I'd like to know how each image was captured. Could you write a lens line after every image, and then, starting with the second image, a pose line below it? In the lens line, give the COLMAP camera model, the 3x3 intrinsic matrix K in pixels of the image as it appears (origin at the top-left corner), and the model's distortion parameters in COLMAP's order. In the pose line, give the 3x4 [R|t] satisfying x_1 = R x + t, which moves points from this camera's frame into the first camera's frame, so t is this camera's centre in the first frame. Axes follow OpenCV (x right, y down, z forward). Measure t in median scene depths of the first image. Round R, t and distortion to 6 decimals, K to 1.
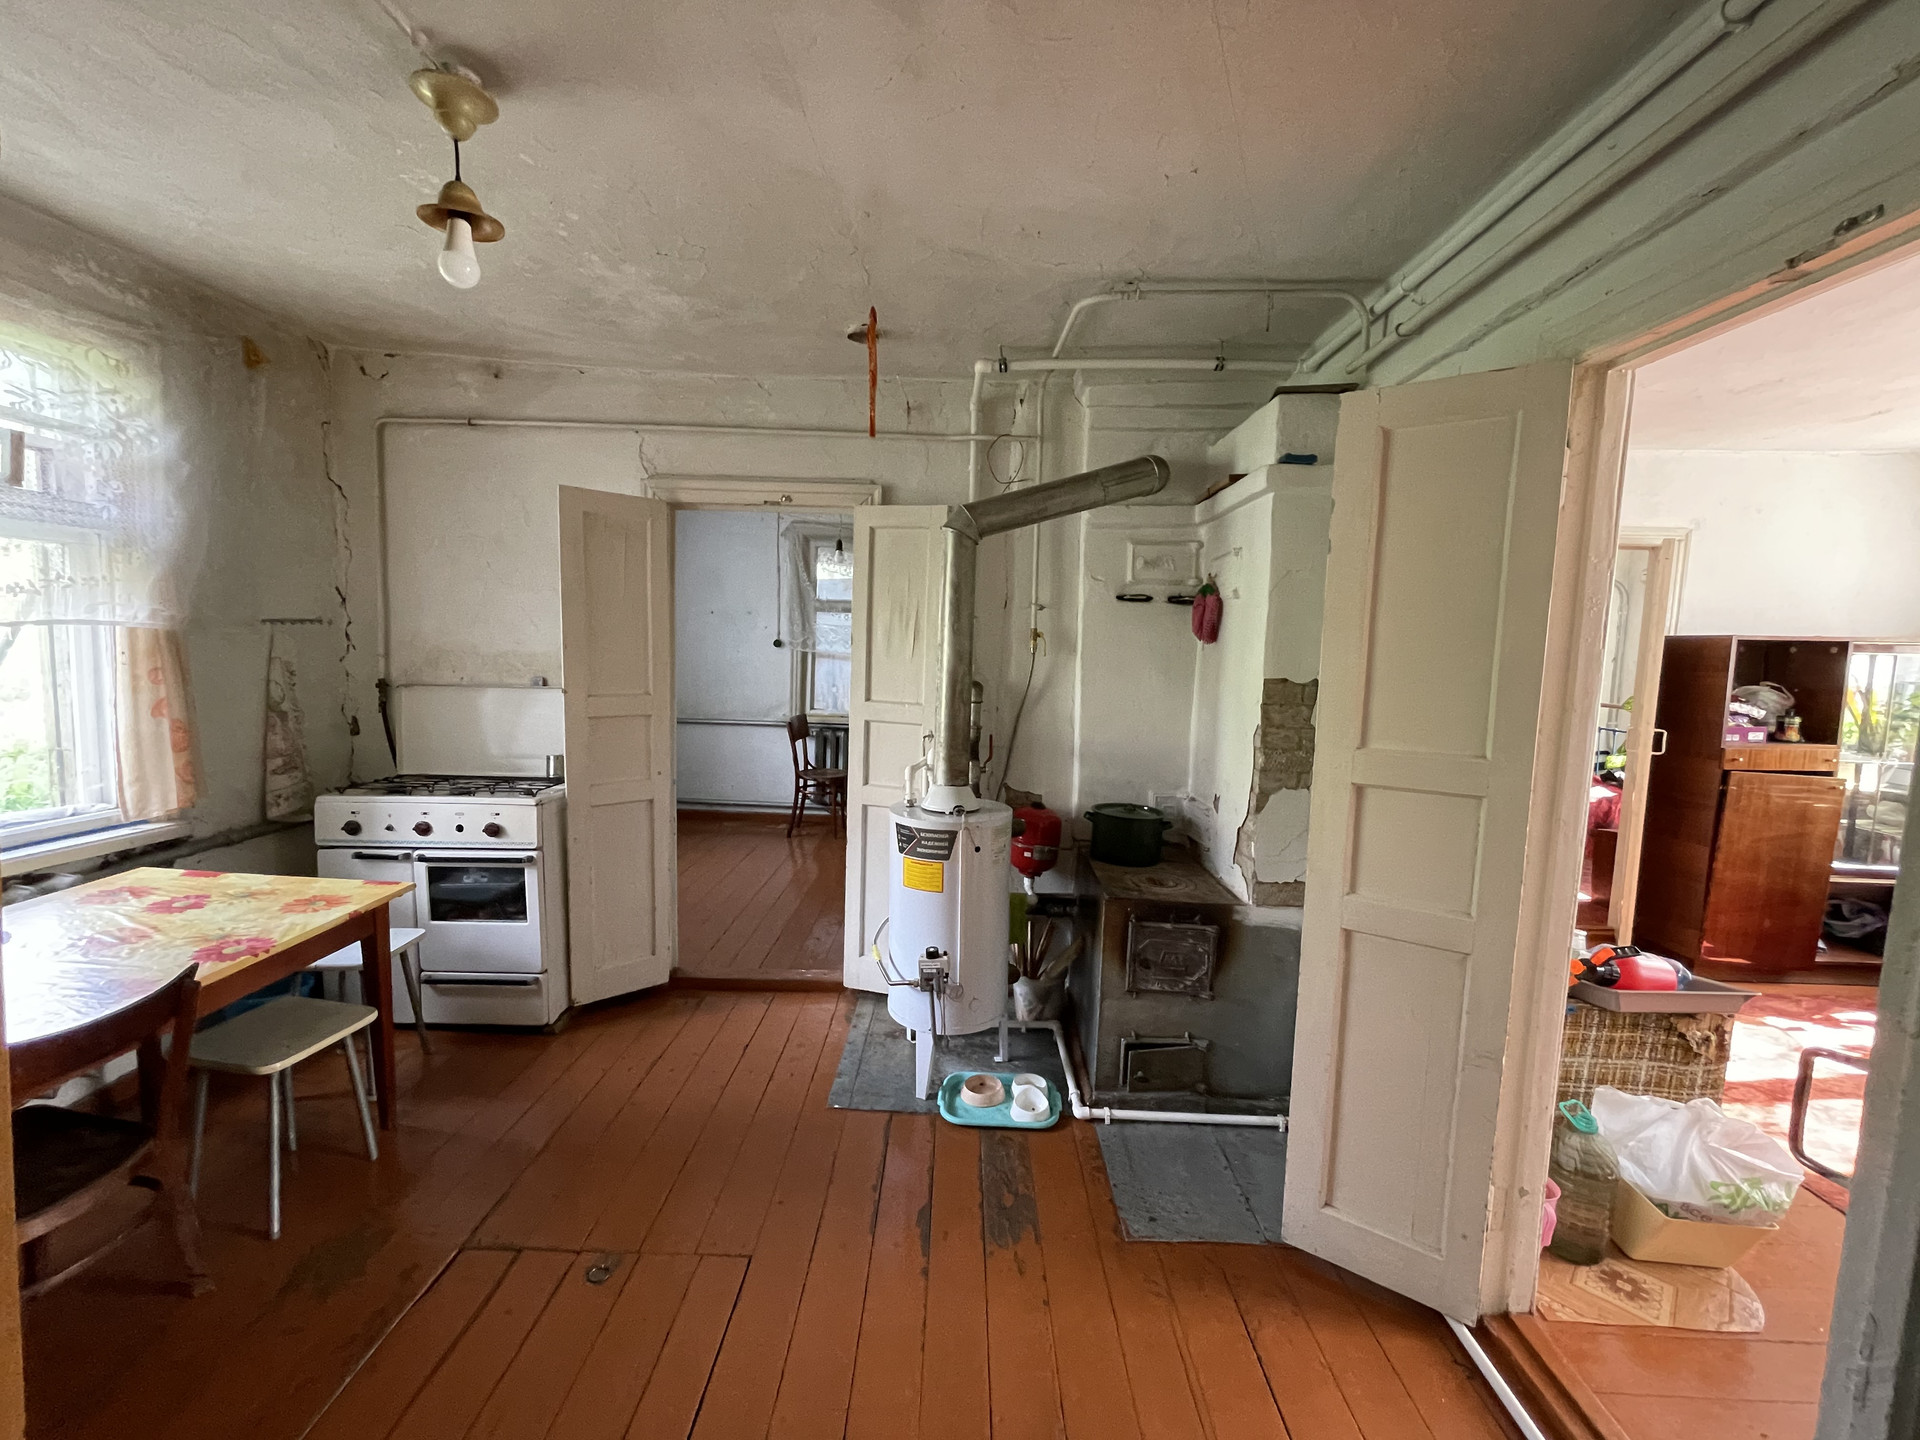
lens RADIAL K [[775.2, 0, 960.0], [0, 775.2, 720.0], [0, 0, 1]] dist [0.000840, -0.001291]
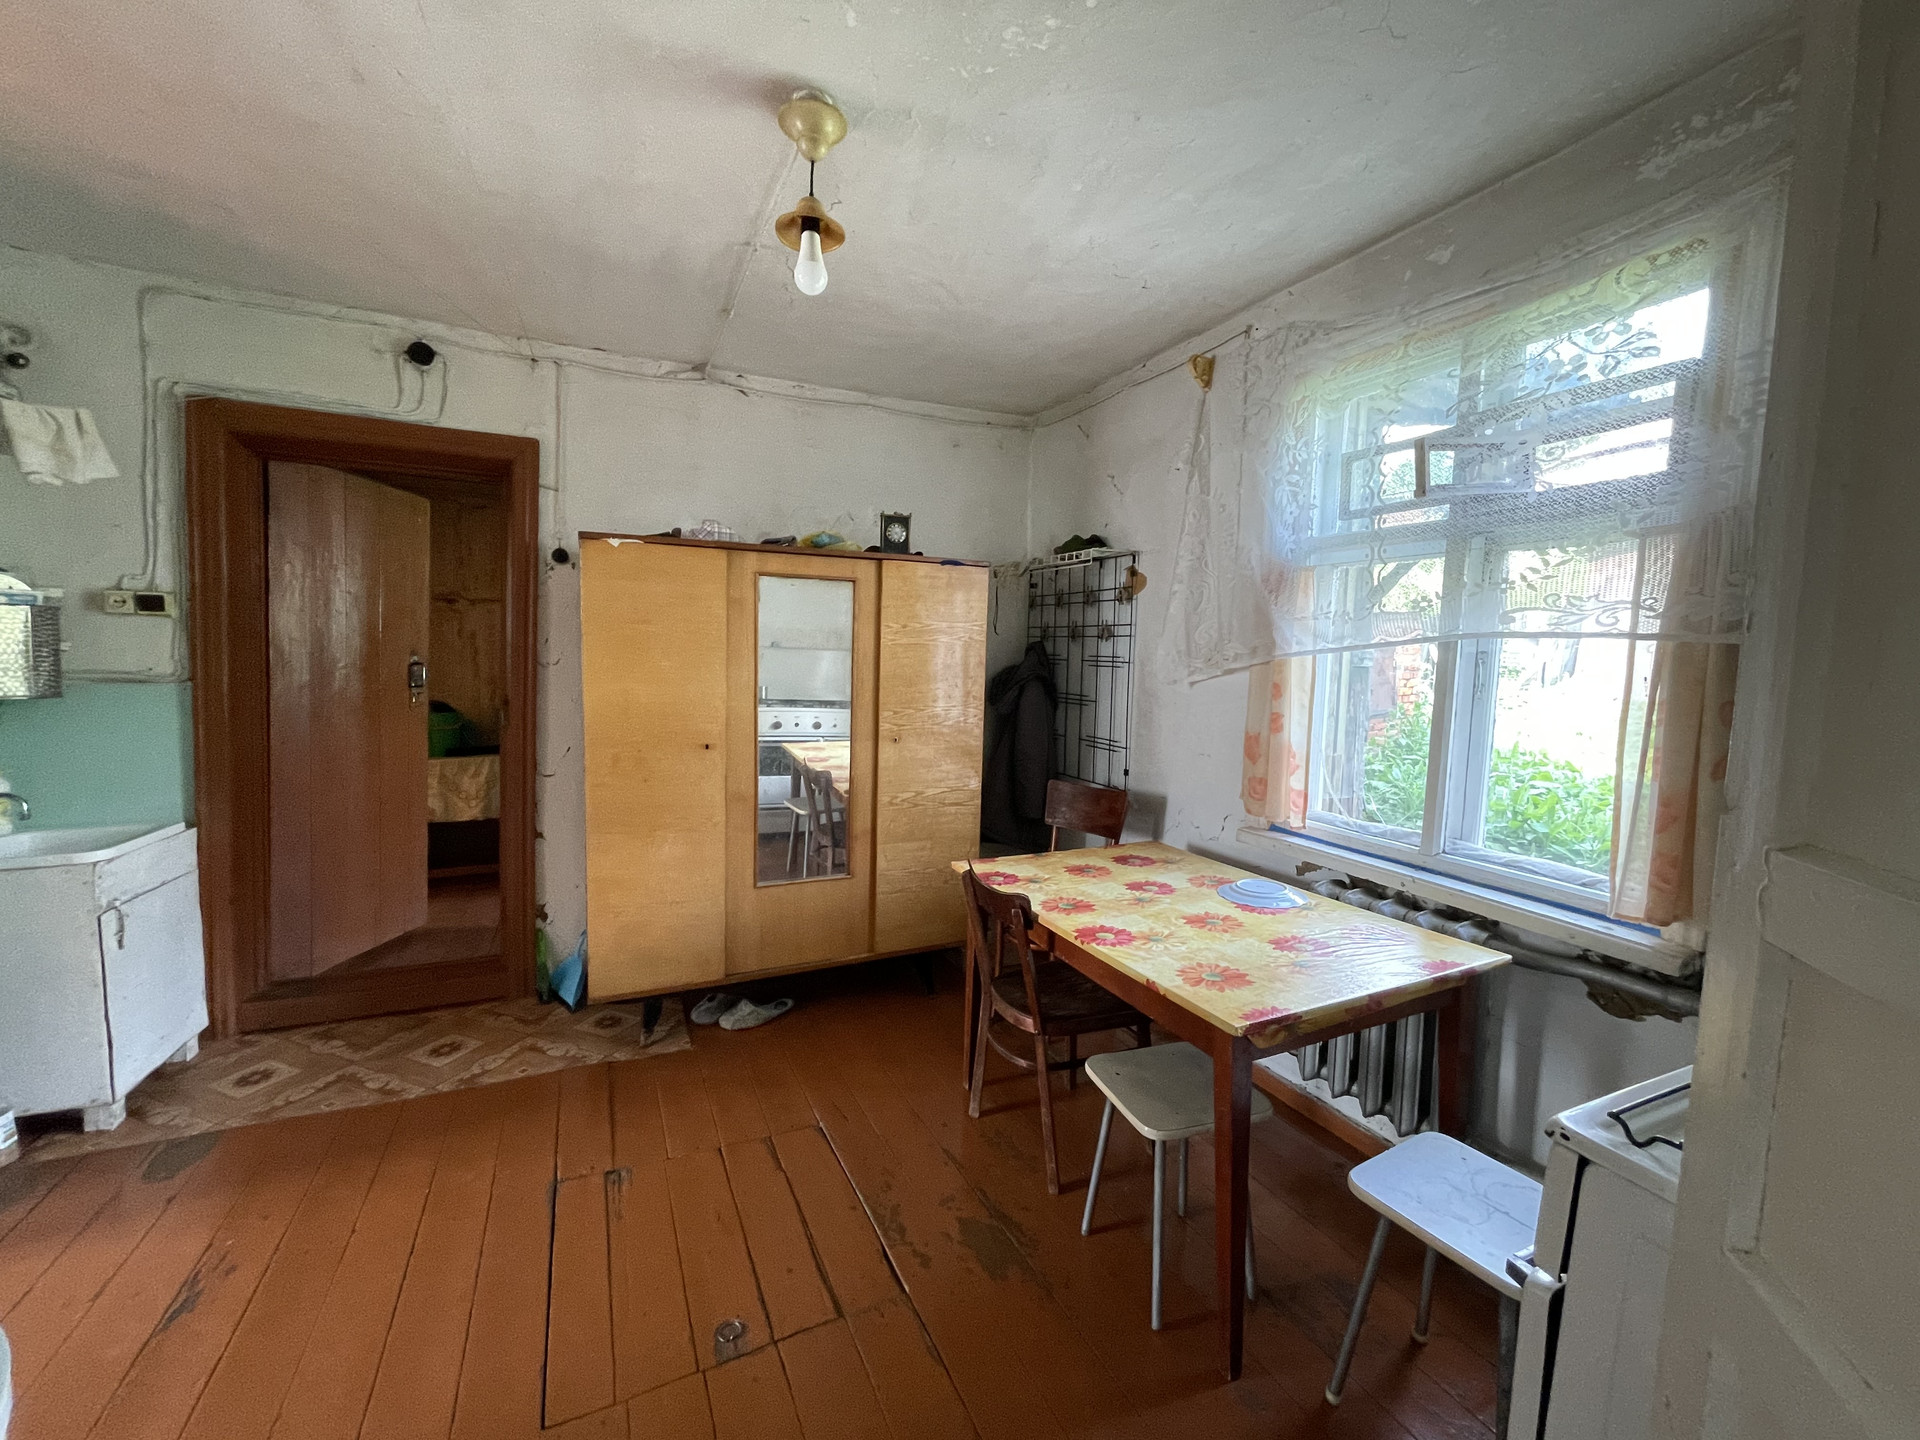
lens RADIAL K [[775.2, 0, 960.0], [0, 775.2, 720.0], [0, 0, 1]] dist [0.000840, -0.001291]
pose [[-0.896651, -0.023120, -0.442134, -0.194735], [-0.098518, 0.984017, 0.148339, -0.080052], [0.431638, 0.176567, -0.884597, 1.166170]]
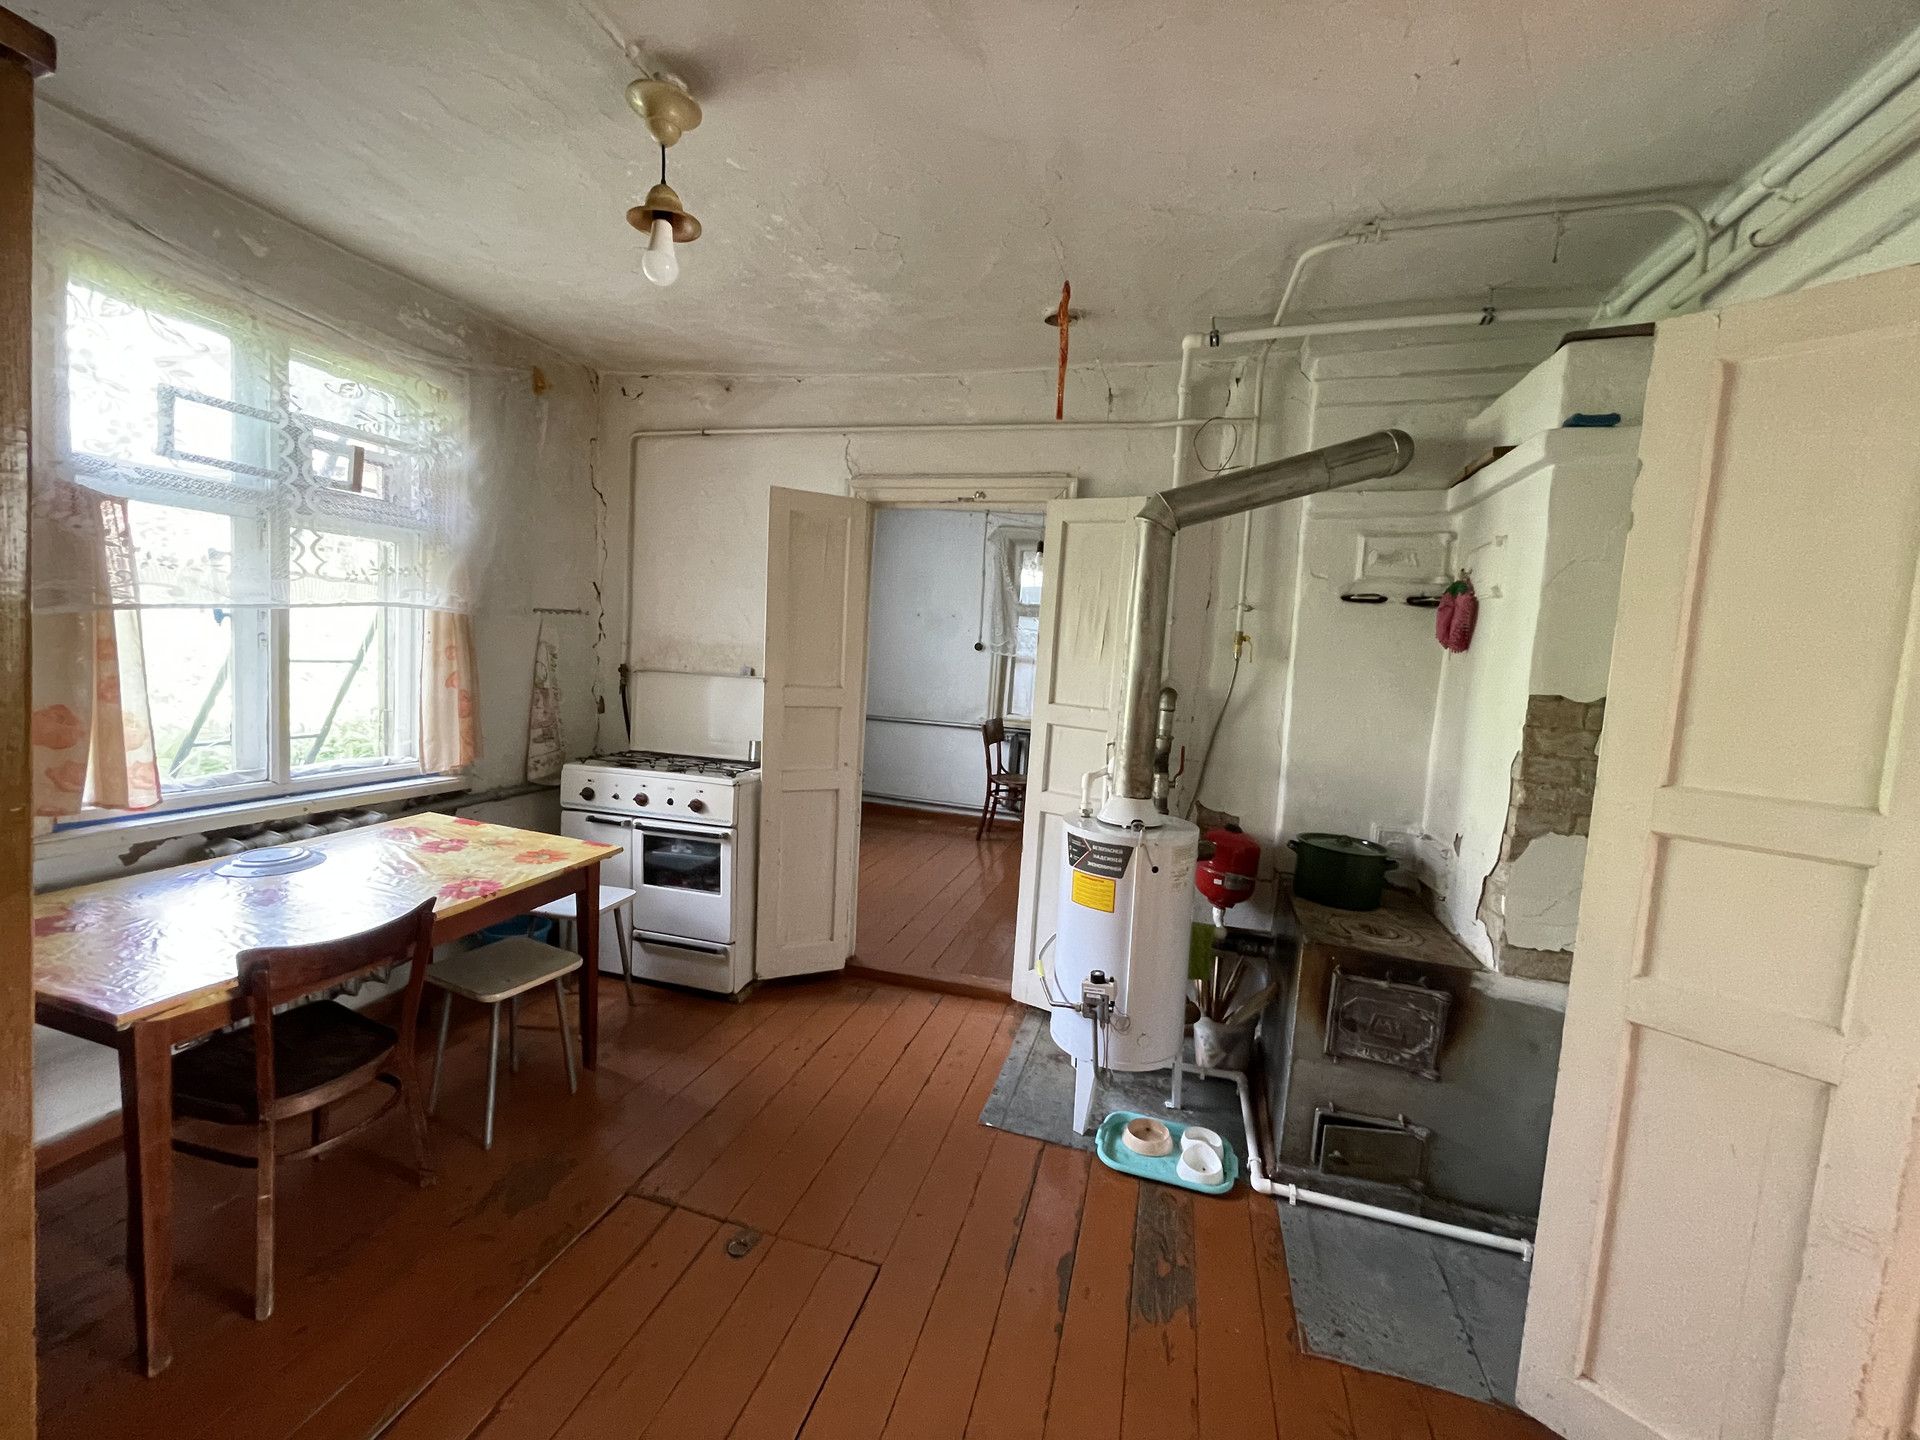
lens RADIAL K [[775.2, 0, 960.0], [0, 775.2, 720.0], [0, 0, 1]] dist [-0.002148, -0.000164]
pose [[0.962471, 0.051508, -0.266450, 0.032330], [-0.055358, 0.998442, -0.006952, 0.009946], [0.265677, 0.021441, 0.963824, 0.056397]]
